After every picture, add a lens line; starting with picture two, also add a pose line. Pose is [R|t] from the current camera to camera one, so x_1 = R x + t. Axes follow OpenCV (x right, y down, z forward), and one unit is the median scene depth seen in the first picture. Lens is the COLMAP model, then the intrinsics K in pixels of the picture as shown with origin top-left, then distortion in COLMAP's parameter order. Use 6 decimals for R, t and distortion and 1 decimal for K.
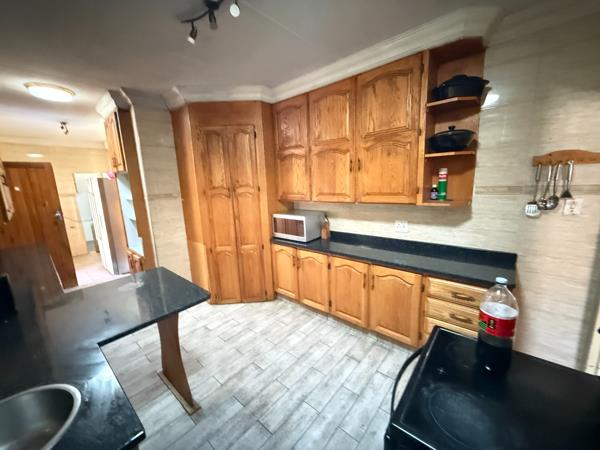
lens RADIAL K [[237.4, 0, 298.8], [0, 237.4, 223.8], [0, 0, 1]] dist [-0.001270, -0.000111]
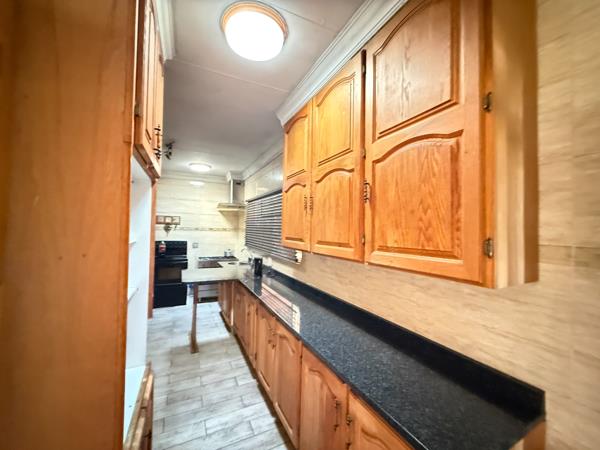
lens RADIAL K [[237.4, 0, 298.8], [0, 237.4, 223.8], [0, 0, 1]] dist [-0.001270, -0.000111]
pose [[-0.925306, 0.028772, 0.378127, -1.674249], [0.088522, 0.985958, 0.141598, -0.262880], [-0.368744, 0.164494, -0.914861, 1.909812]]
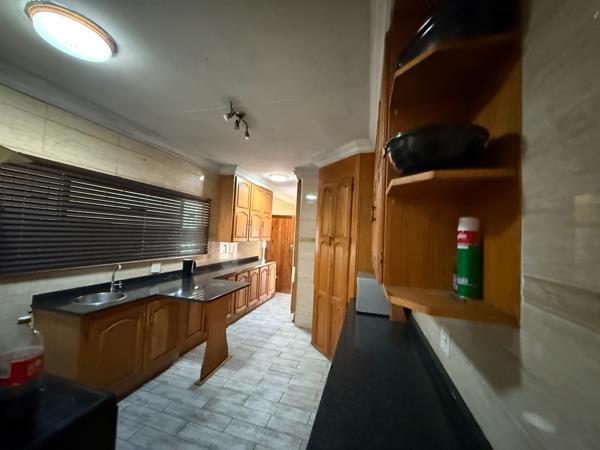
lens RADIAL K [[237.4, 0, 298.8], [0, 237.4, 223.8], [0, 0, 1]] dist [-0.001270, -0.000111]
pose [[0.420317, 0.025727, -0.907012, 0.858555], [-0.232526, 0.969273, -0.080262, -0.124628], [0.877077, 0.244640, 0.413384, 0.581882]]
